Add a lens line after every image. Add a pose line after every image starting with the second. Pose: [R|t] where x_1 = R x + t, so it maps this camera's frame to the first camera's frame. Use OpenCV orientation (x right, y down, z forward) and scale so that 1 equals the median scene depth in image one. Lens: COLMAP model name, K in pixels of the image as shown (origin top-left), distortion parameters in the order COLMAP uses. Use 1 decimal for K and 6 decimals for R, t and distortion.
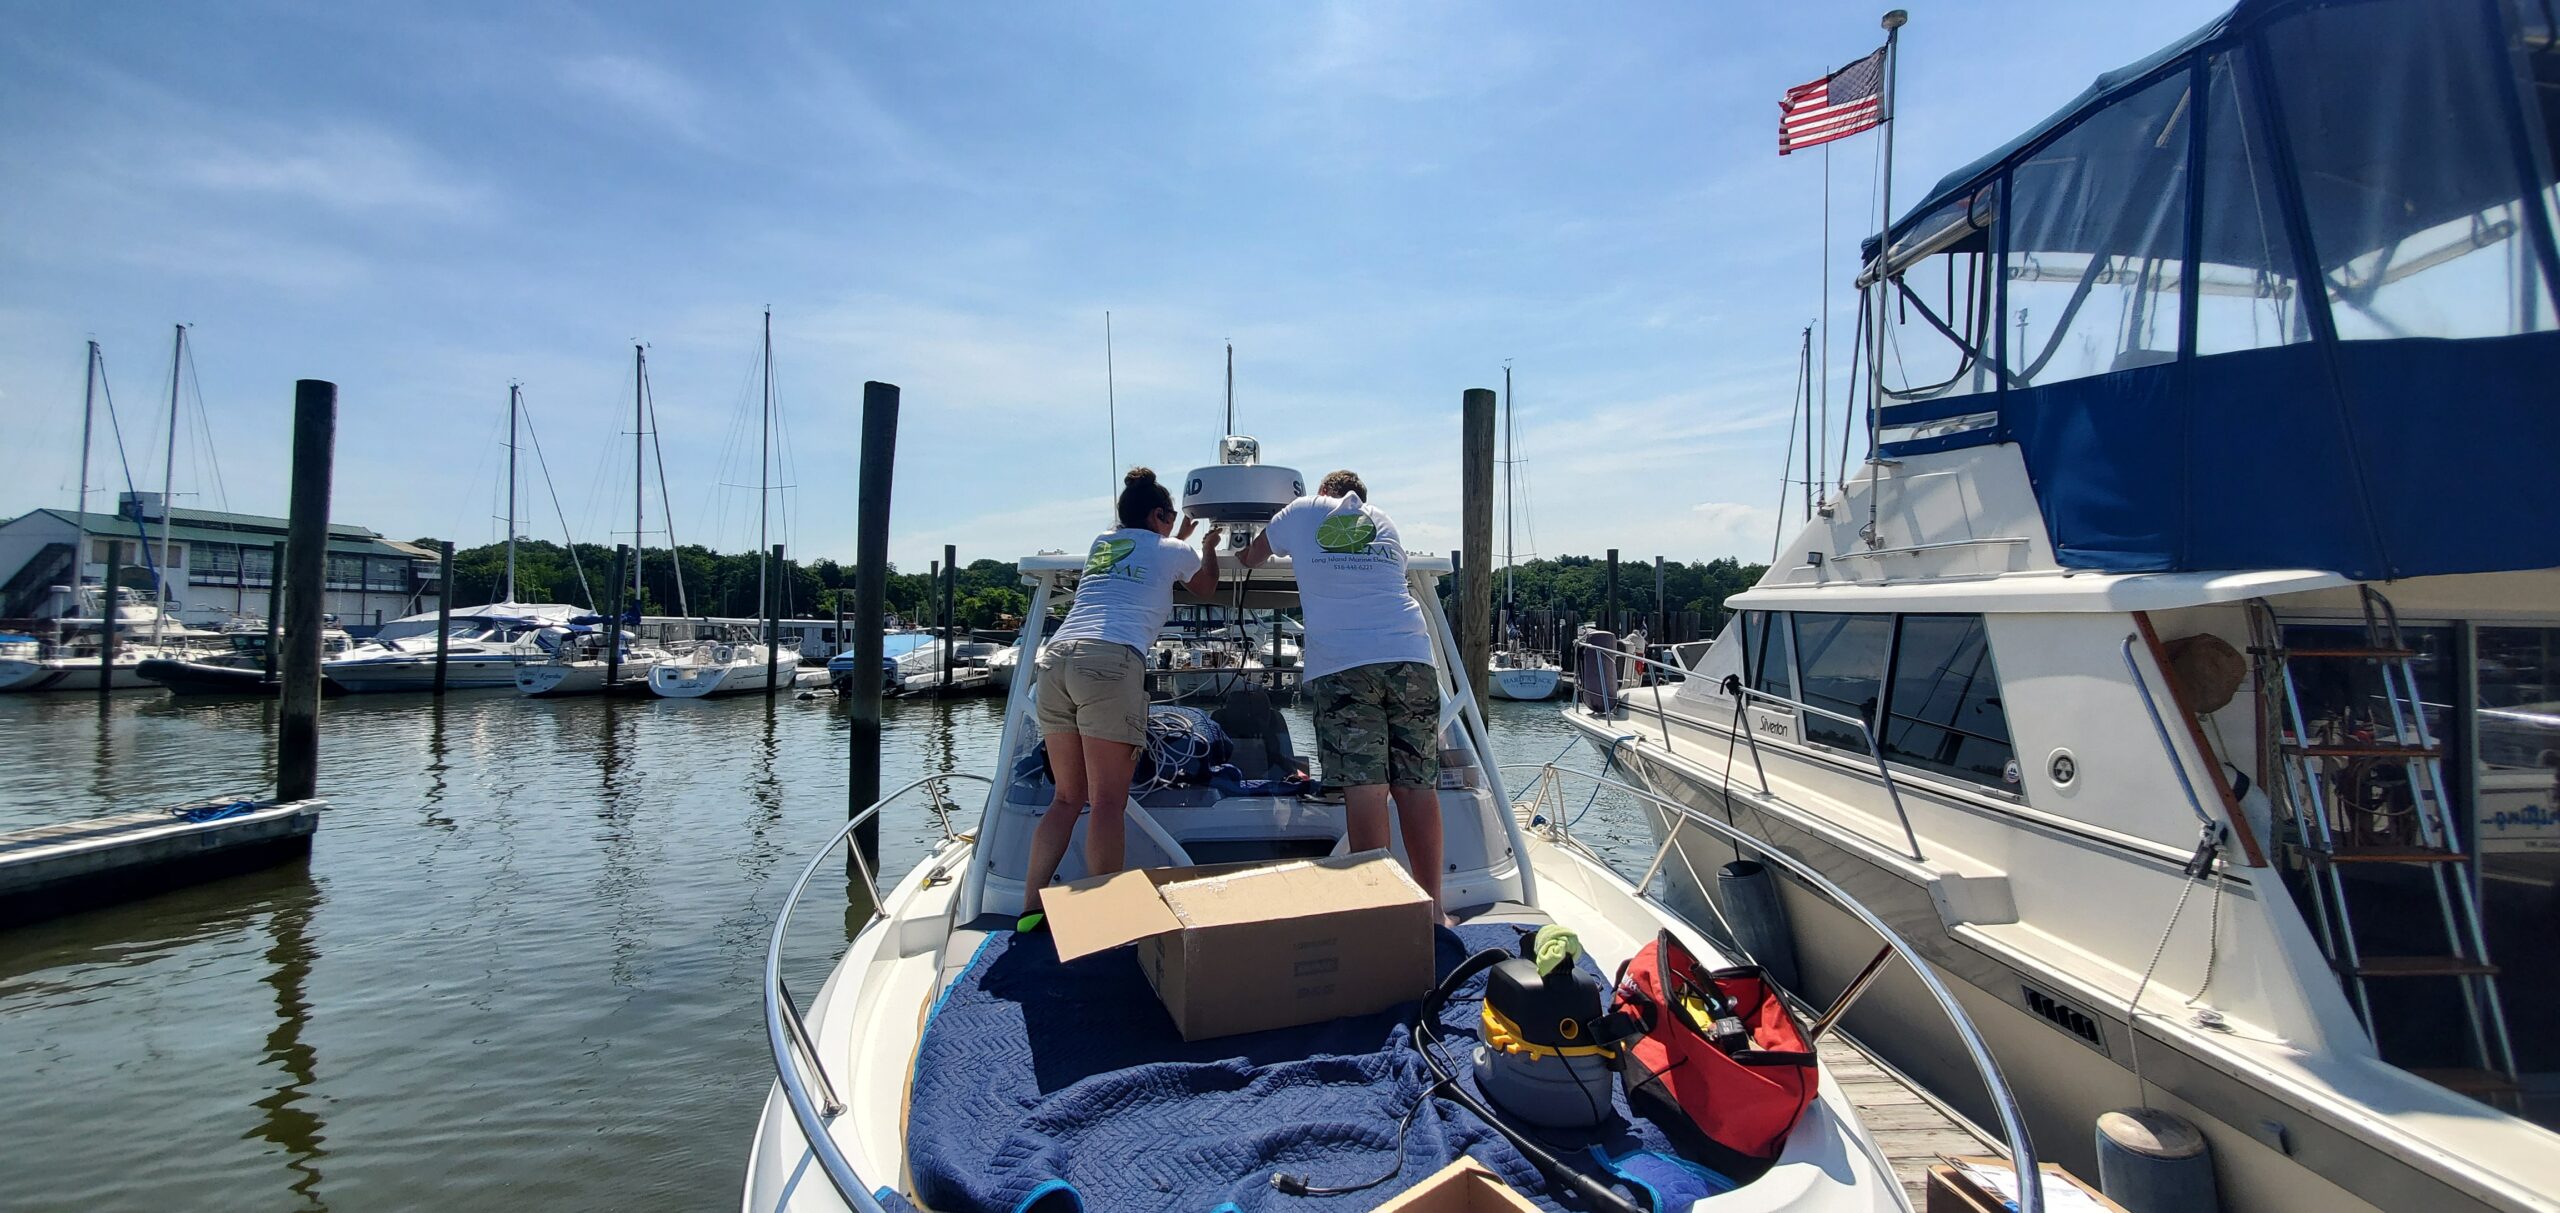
lens RADIAL K [[980.2, 0, 1296.6], [0, 980.2, 597.9], [0, 0, 1]] dist [0.002481, -0.010395]
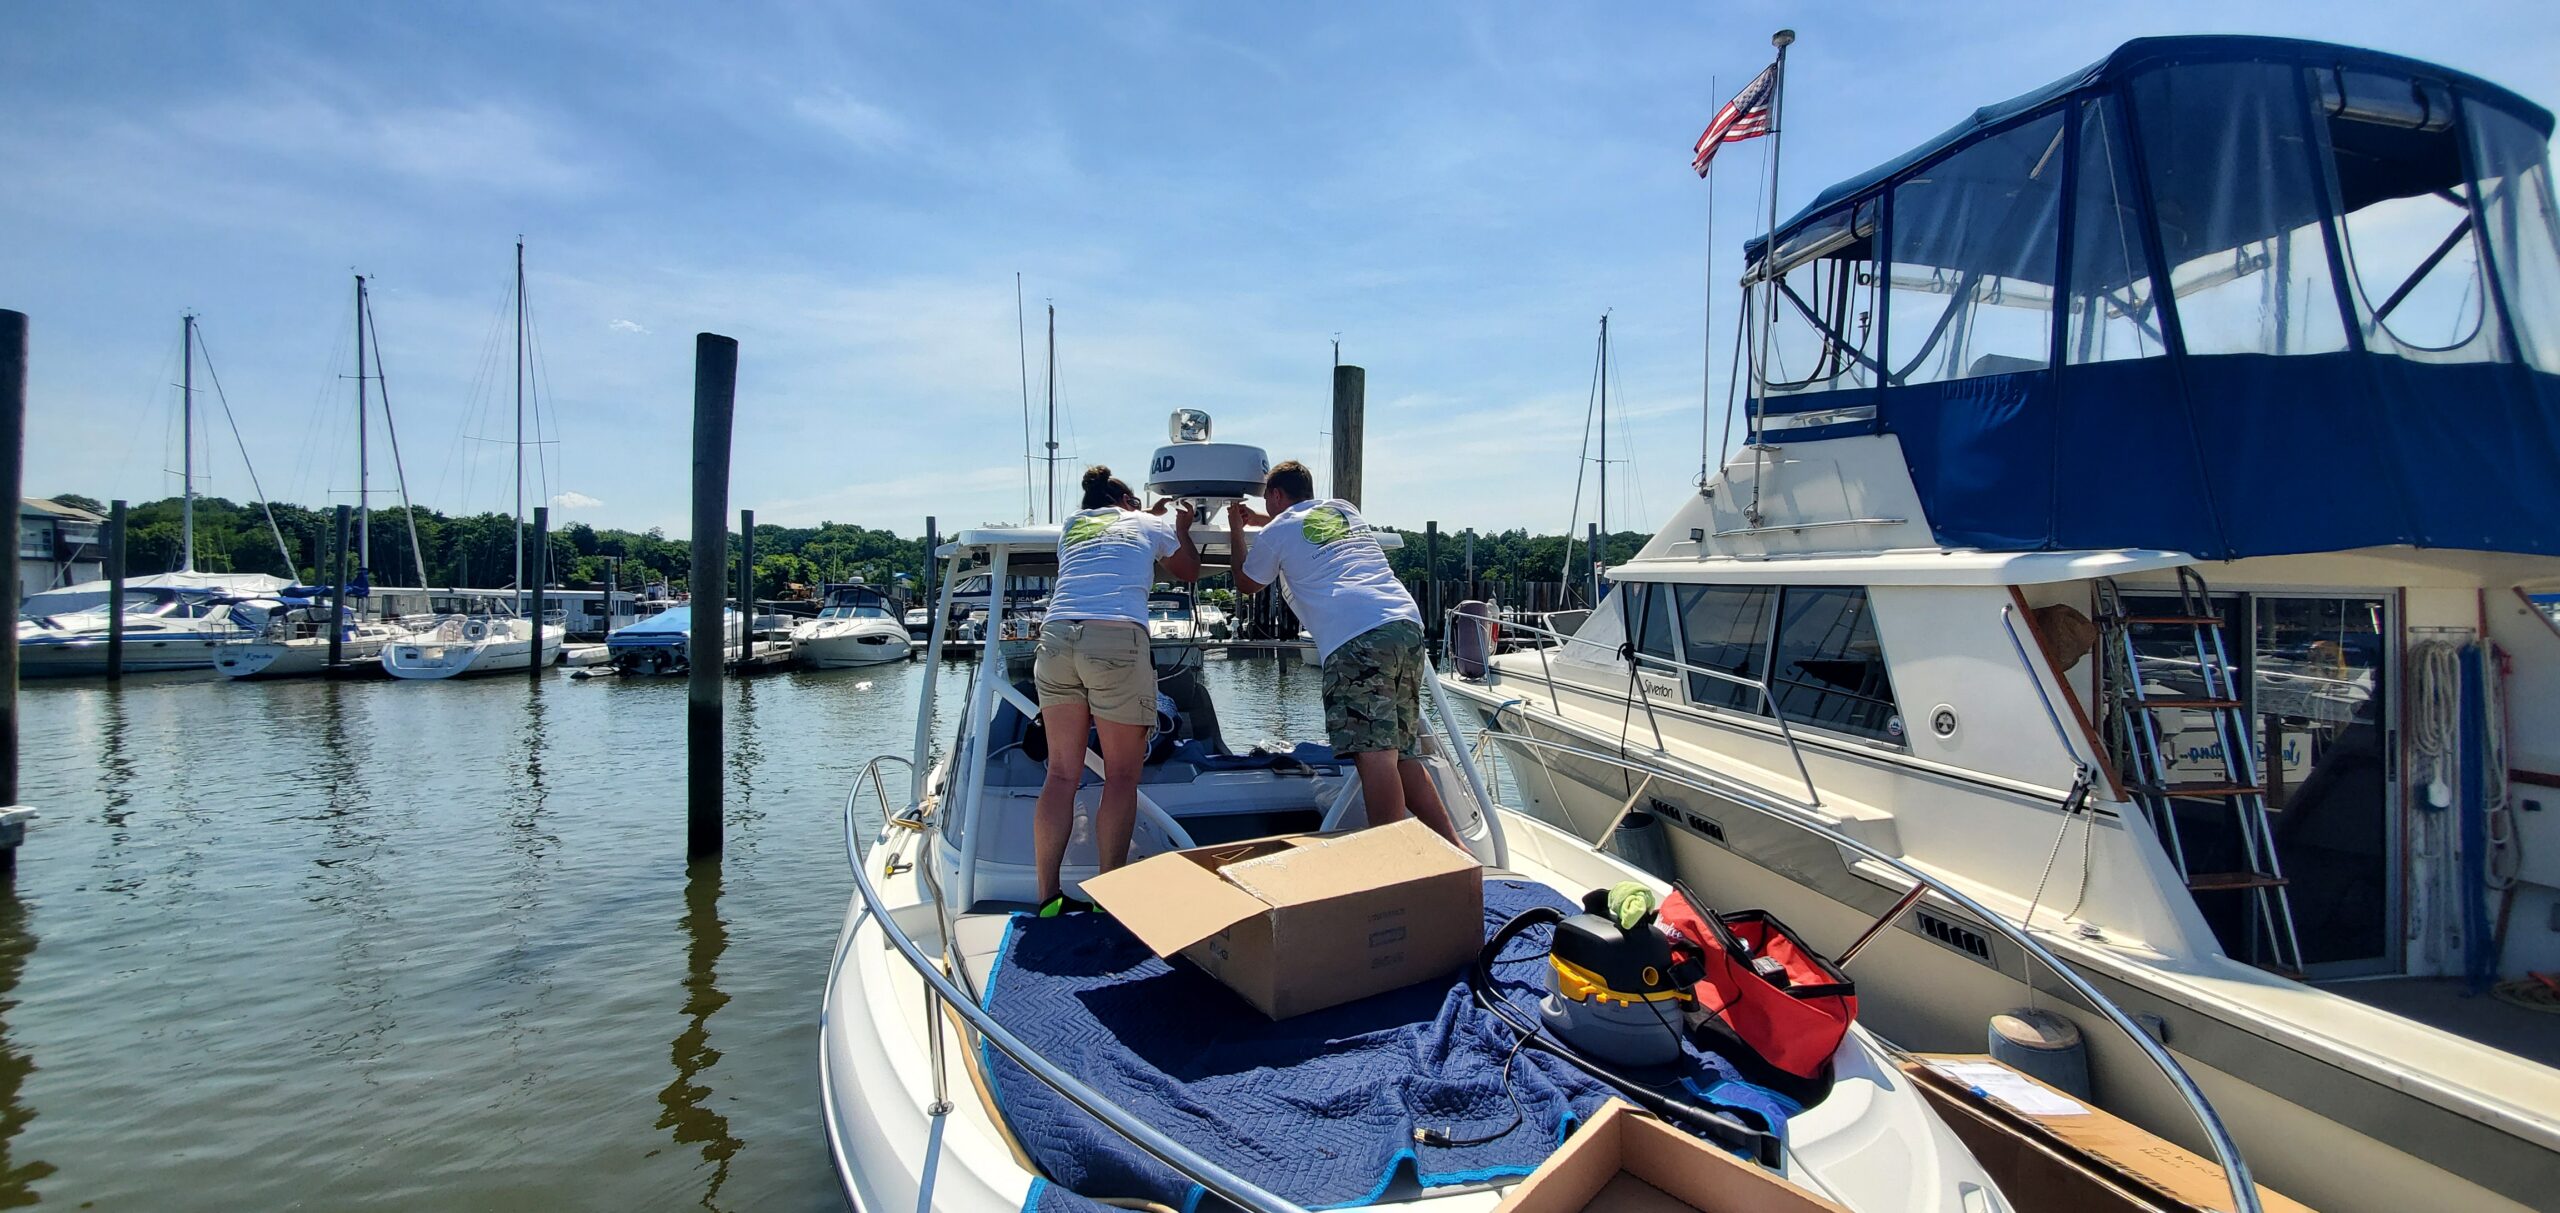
lens RADIAL K [[977.1, 0, 1280.7], [0, 977.1, 599.0], [0, 0, 1]] dist [-0.000936, -0.008258]
pose [[0.985062, -0.004291, 0.172146, -0.141785], [-0.001380, 0.999461, 0.032811, -0.004826], [-0.172194, -0.032559, 0.984525, 0.011315]]
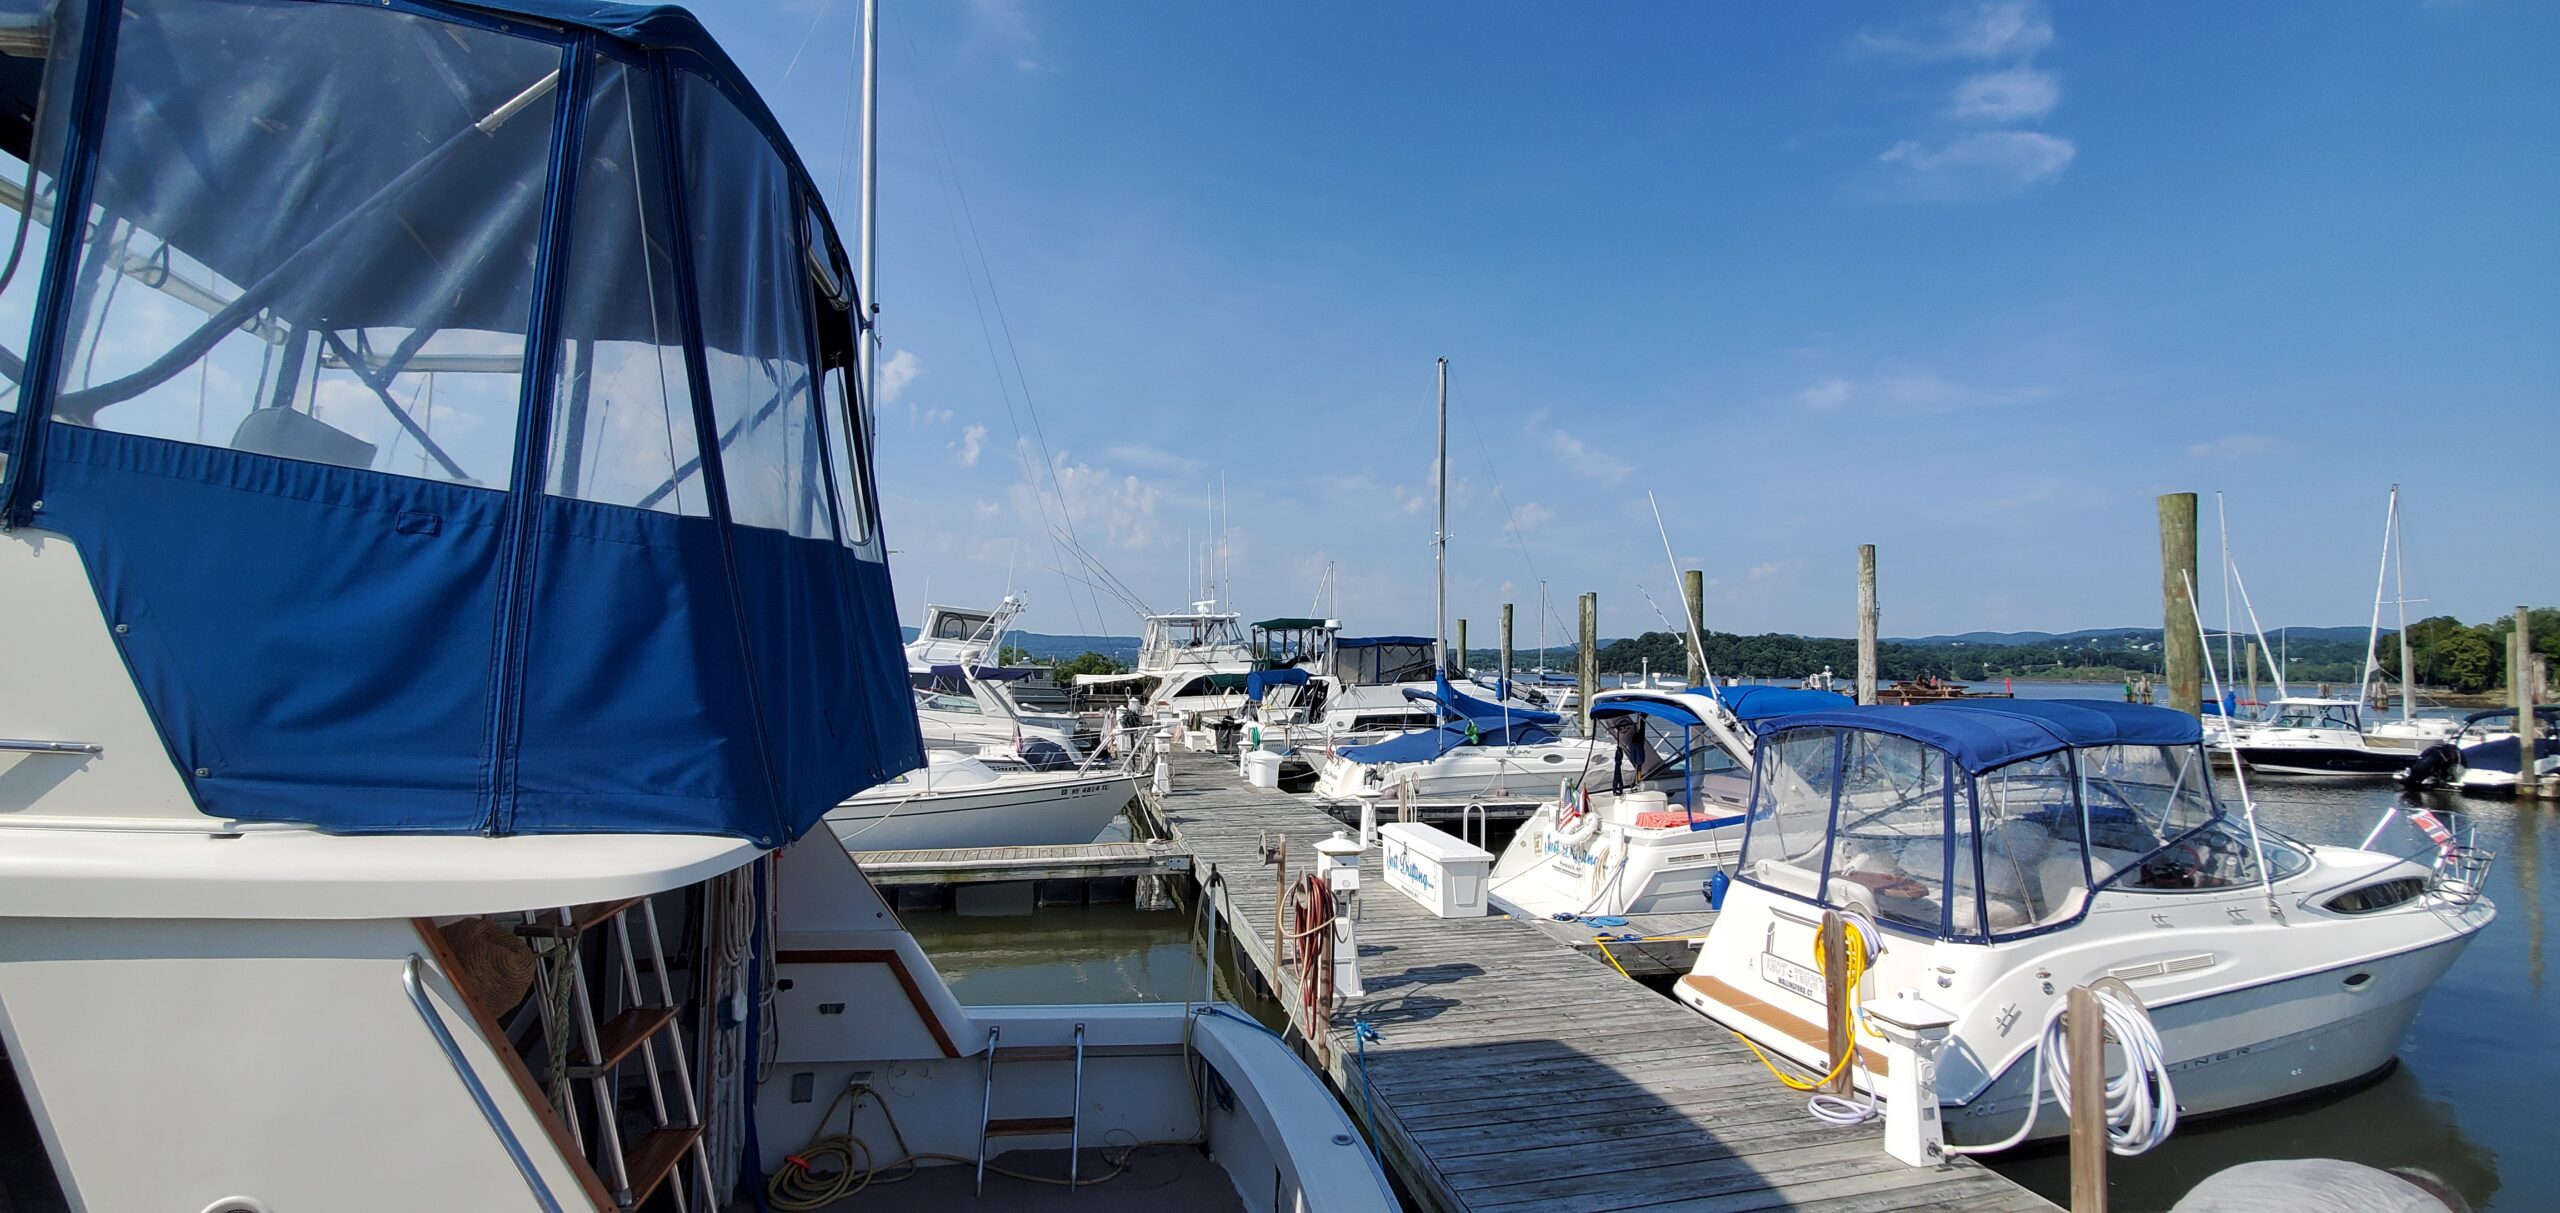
lens RADIAL K [[998.3, 0, 1292.5], [0, 998.3, 608.8], [0, 0, 1]] dist [0.001930, -0.014788]
pose [[-0.233928, 0.048844, 0.971026, 0.128945], [-0.047920, 0.996944, -0.061692, -0.113343], [-0.971072, -0.060963, -0.230873, 0.485642]]
